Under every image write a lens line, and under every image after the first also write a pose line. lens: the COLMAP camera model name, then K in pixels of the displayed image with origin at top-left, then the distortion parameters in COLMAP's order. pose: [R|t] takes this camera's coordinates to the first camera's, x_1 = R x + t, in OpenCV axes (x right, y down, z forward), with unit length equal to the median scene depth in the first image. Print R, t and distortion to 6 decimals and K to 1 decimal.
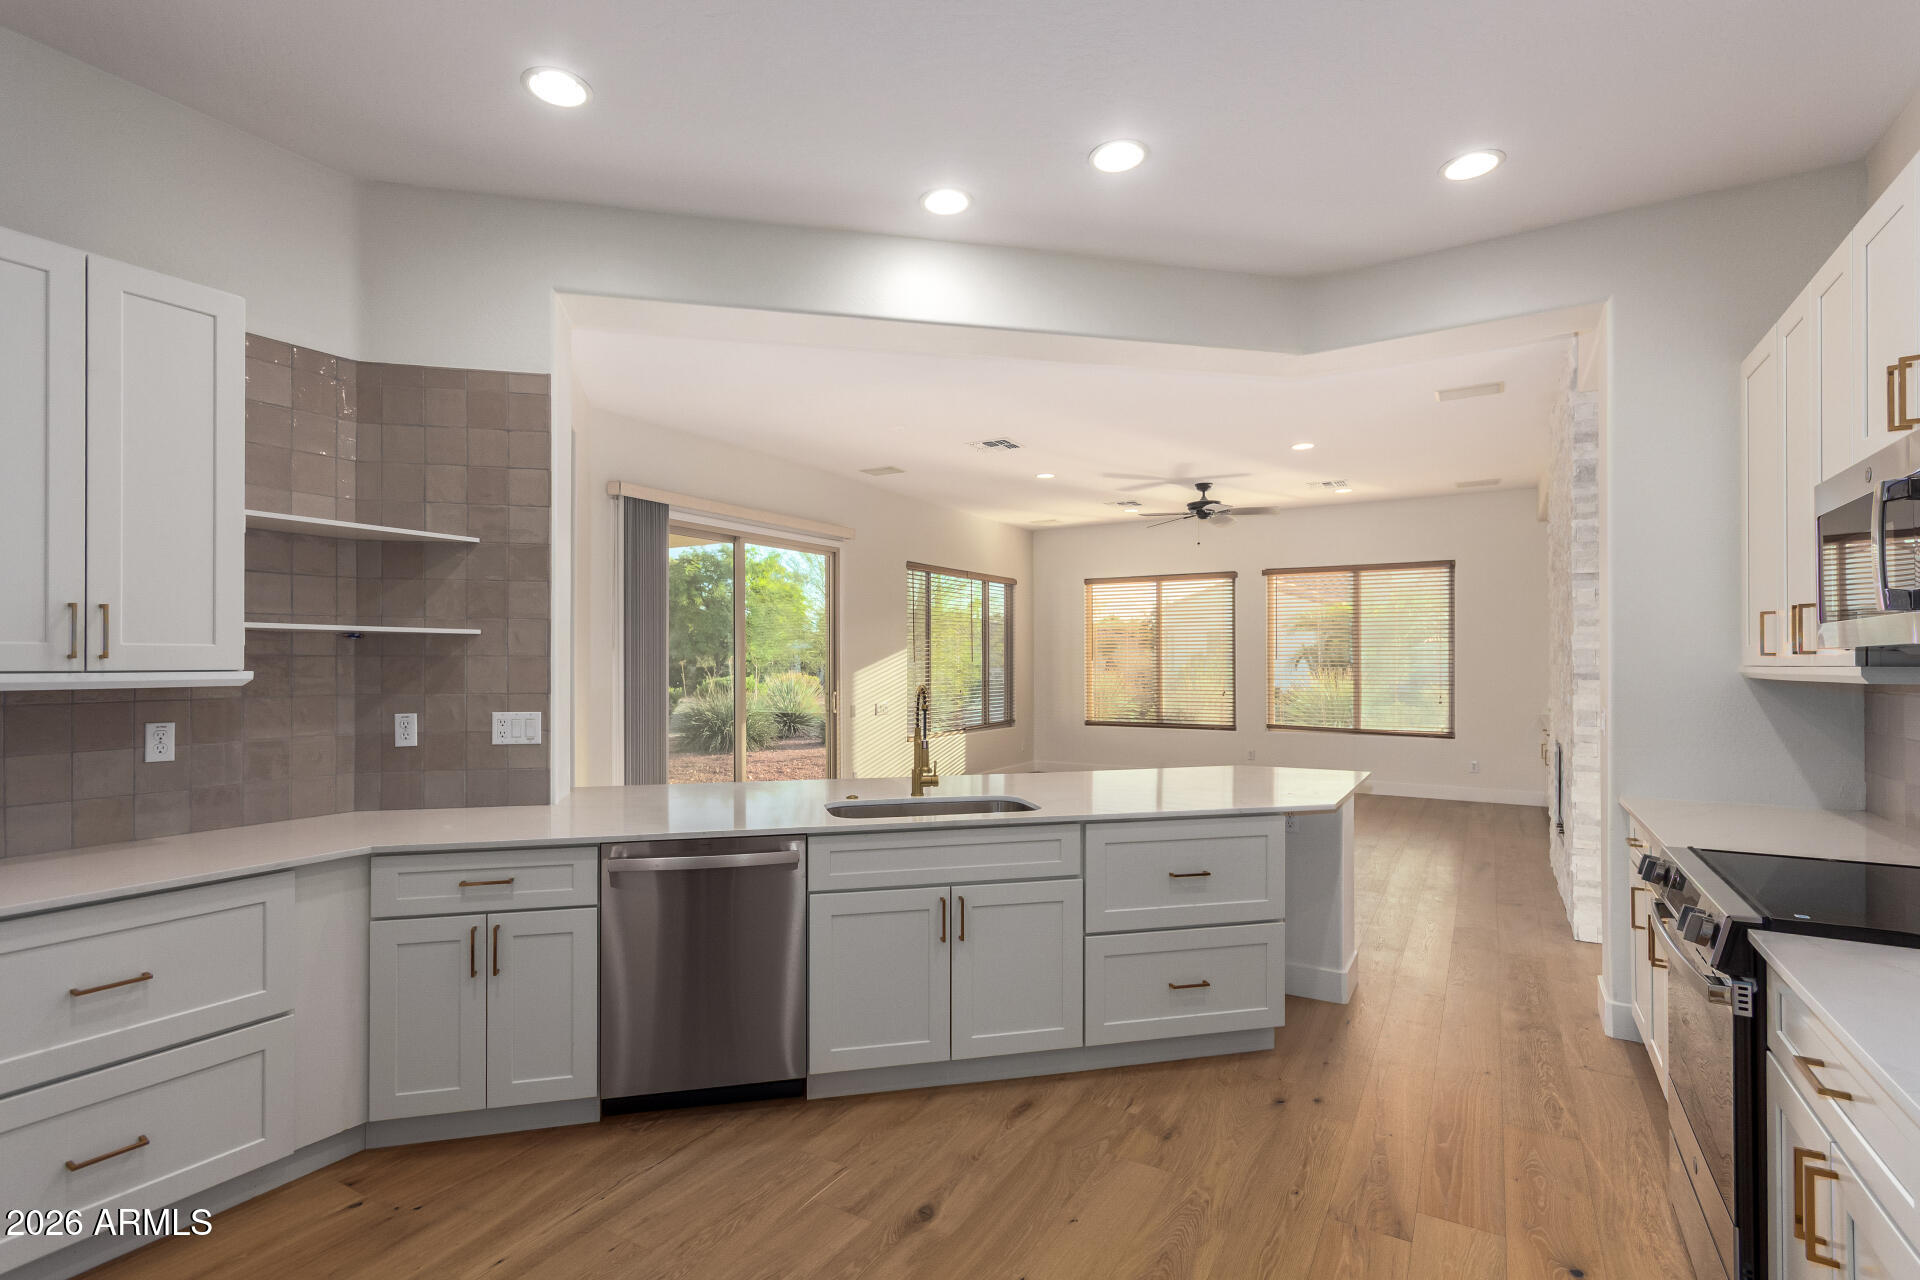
lens RADIAL K [[877.0, 0, 937.5], [0, 877.0, 650.3], [0, 0, 1]] dist [-0.004307, -0.002728]
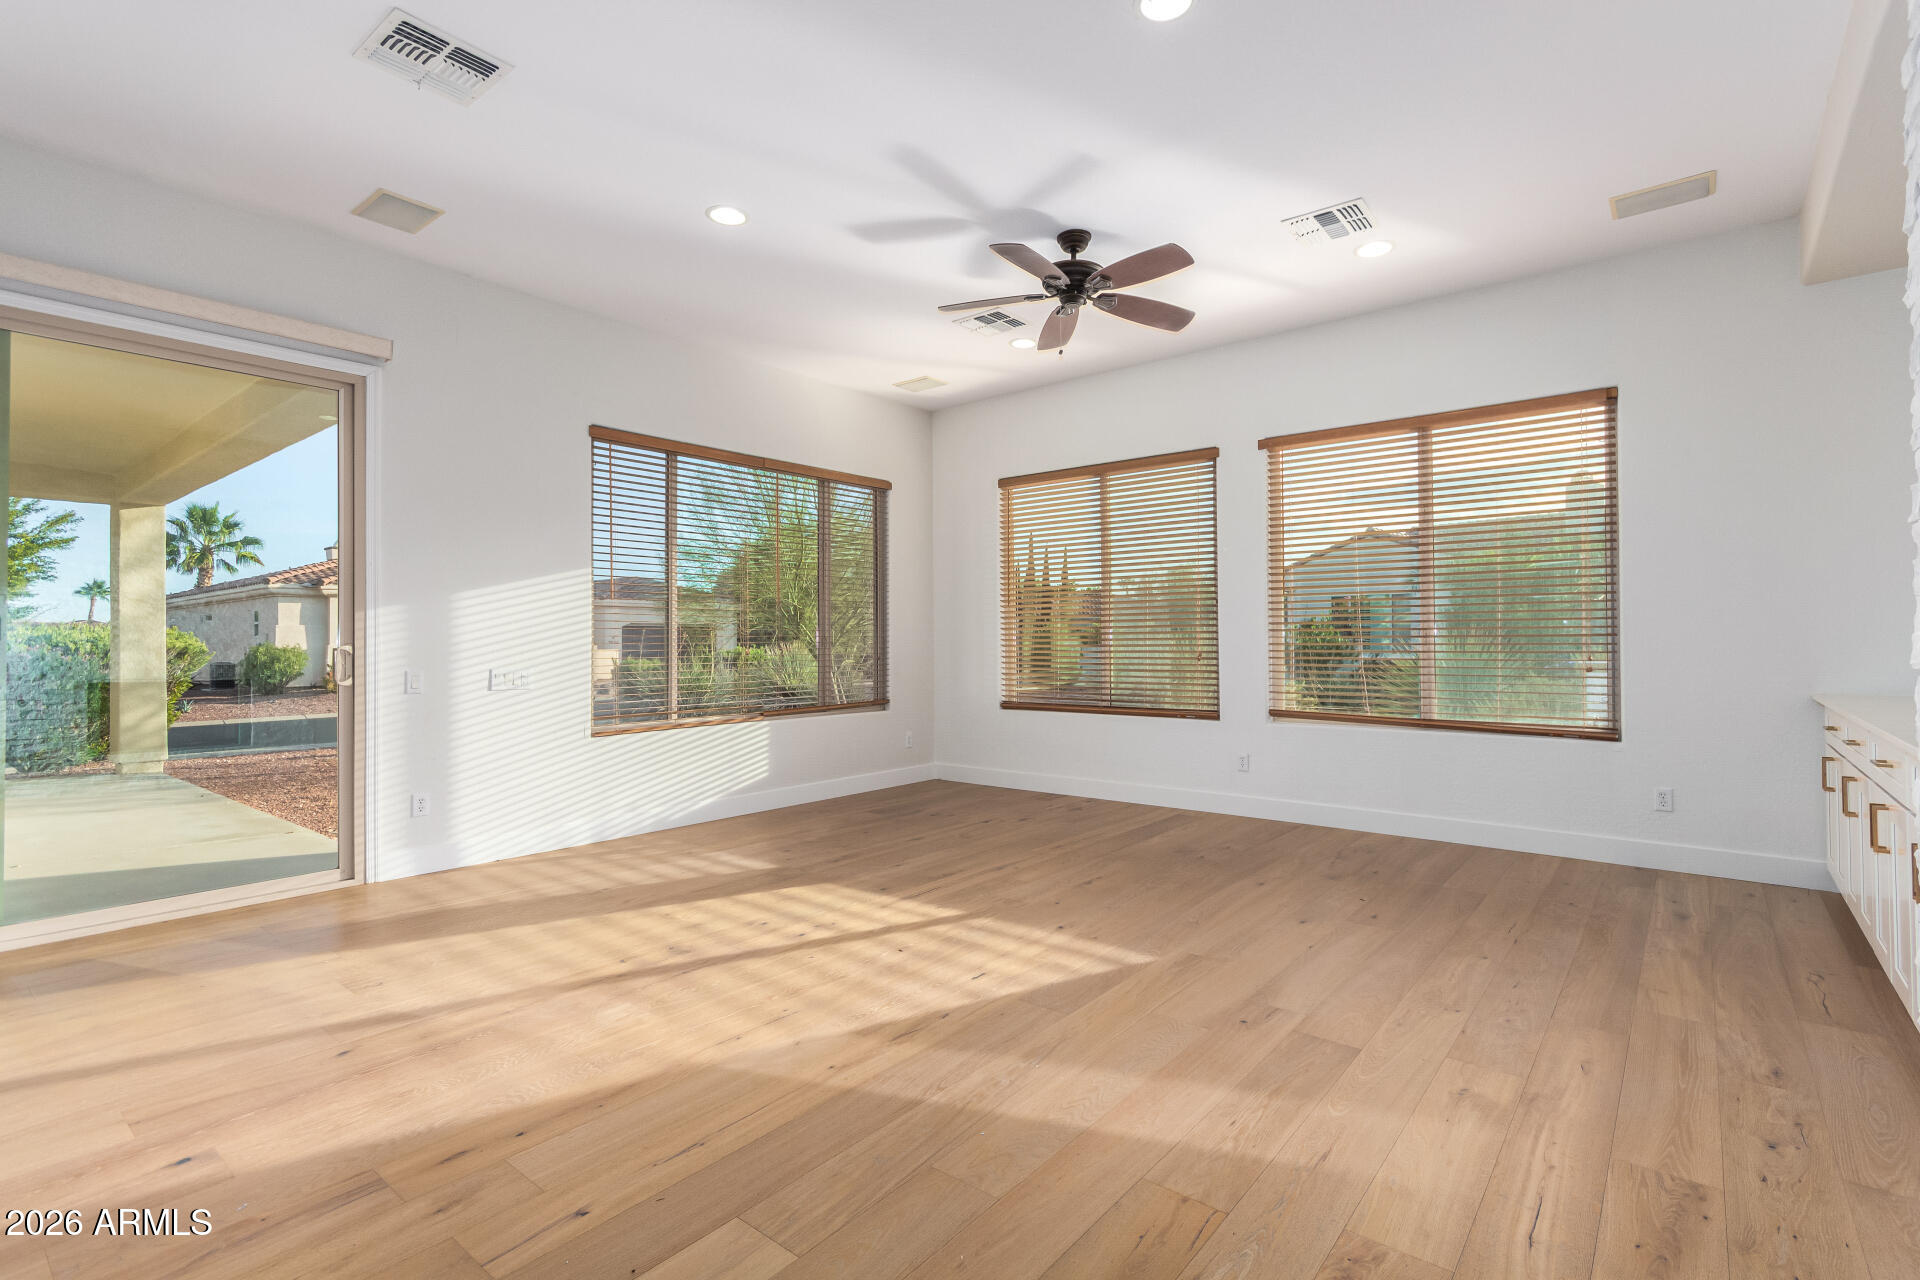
lens RADIAL K [[877.0, 0, 968.1], [0, 877.0, 622.8], [0, 0, 1]] dist [-0.004307, -0.002728]
pose [[0.991355, -0.004033, -0.131147, 0.270195], [0.002421, 0.999920, -0.012453, 0.036623], [0.131187, 0.012028, 0.991285, 0.428324]]
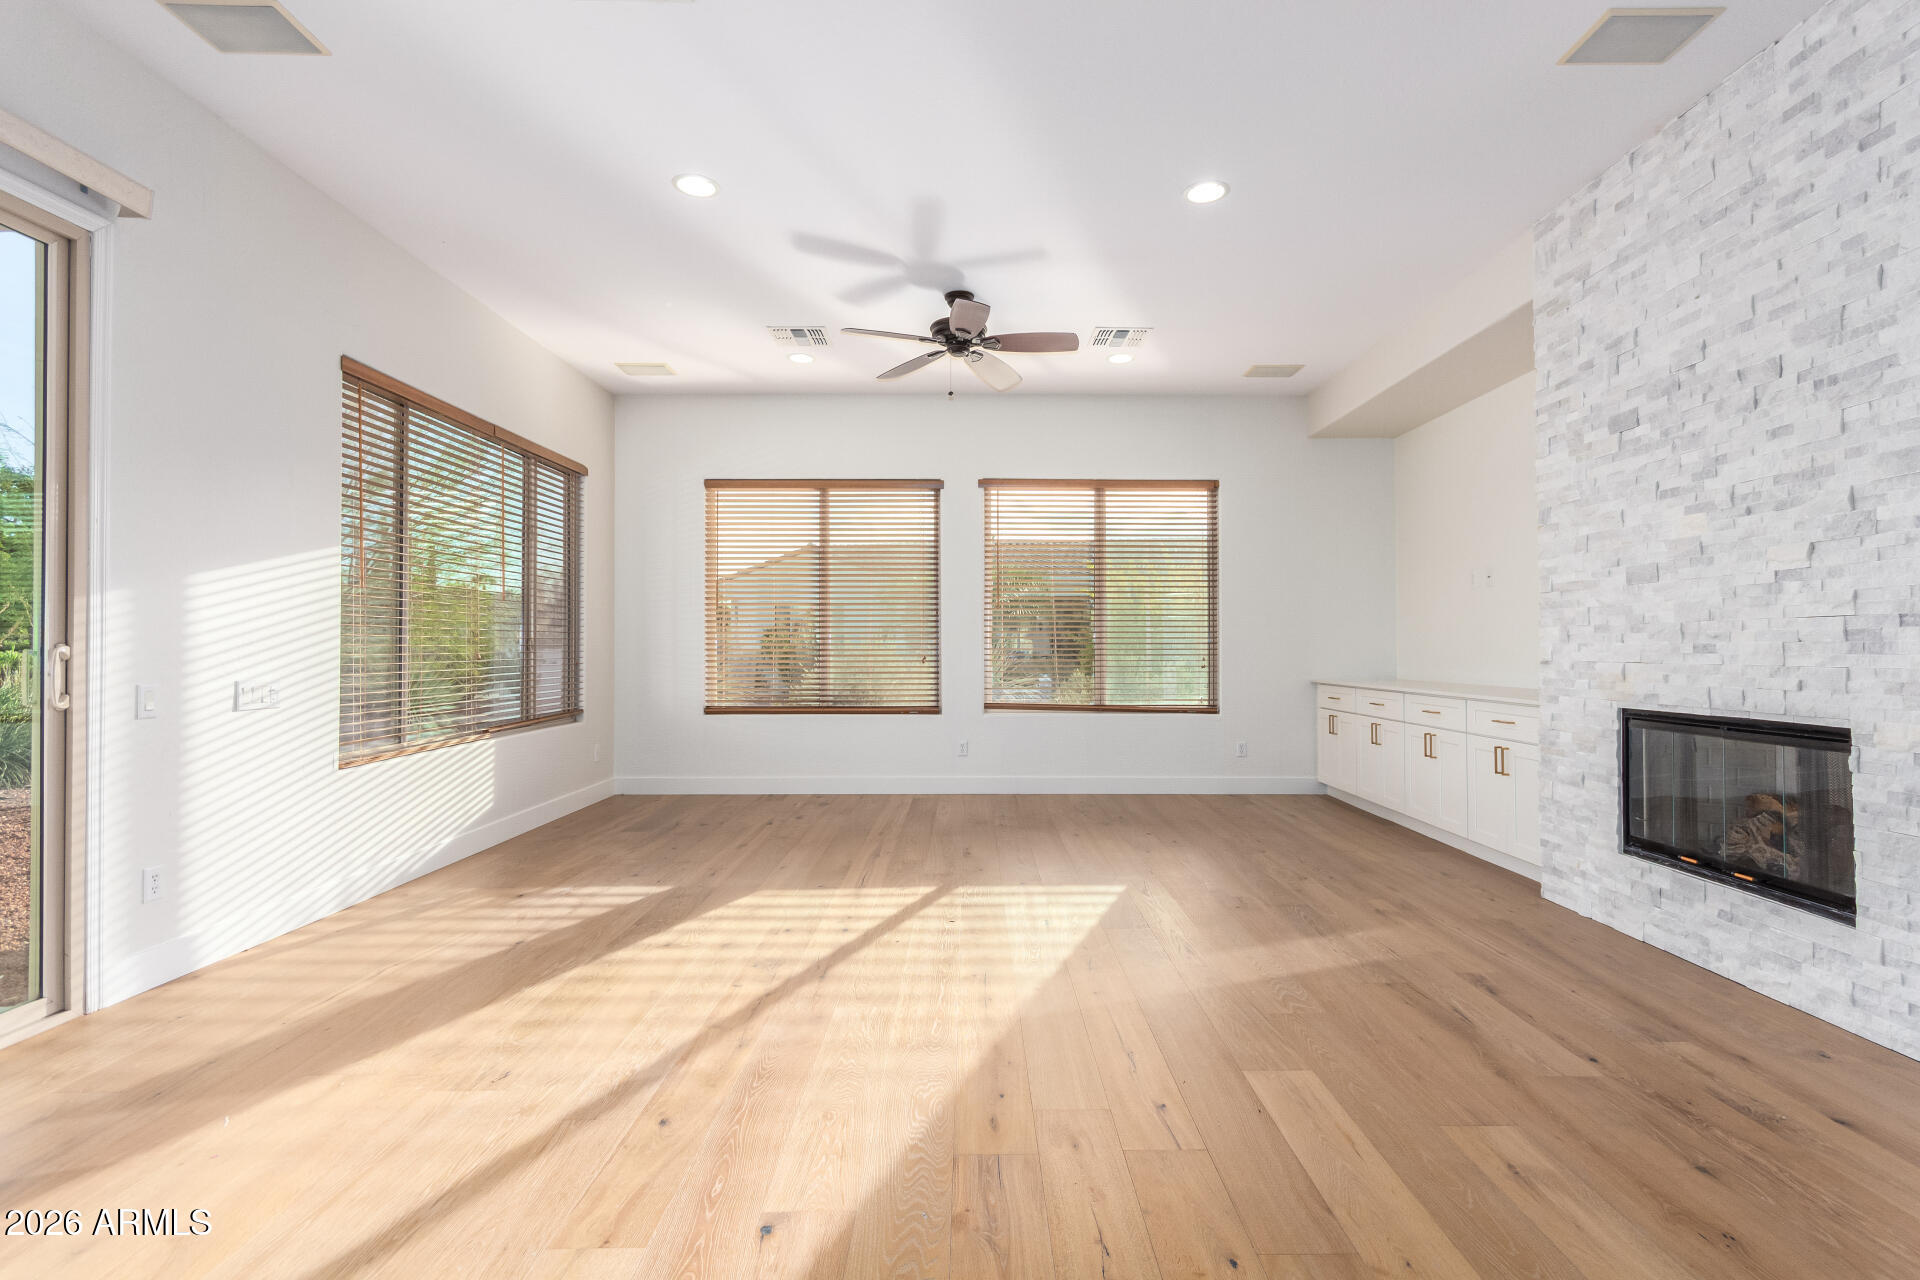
lens RADIAL K [[877.0, 0, 970.8], [0, 877.0, 637.1], [0, 0, 1]] dist [-0.004307, -0.002728]
pose [[0.857783, 0.008420, 0.513942, 0.011125], [-0.007895, 0.999964, -0.003205, 0.036662], [-0.513951, -0.001308, 0.857819, 0.429398]]
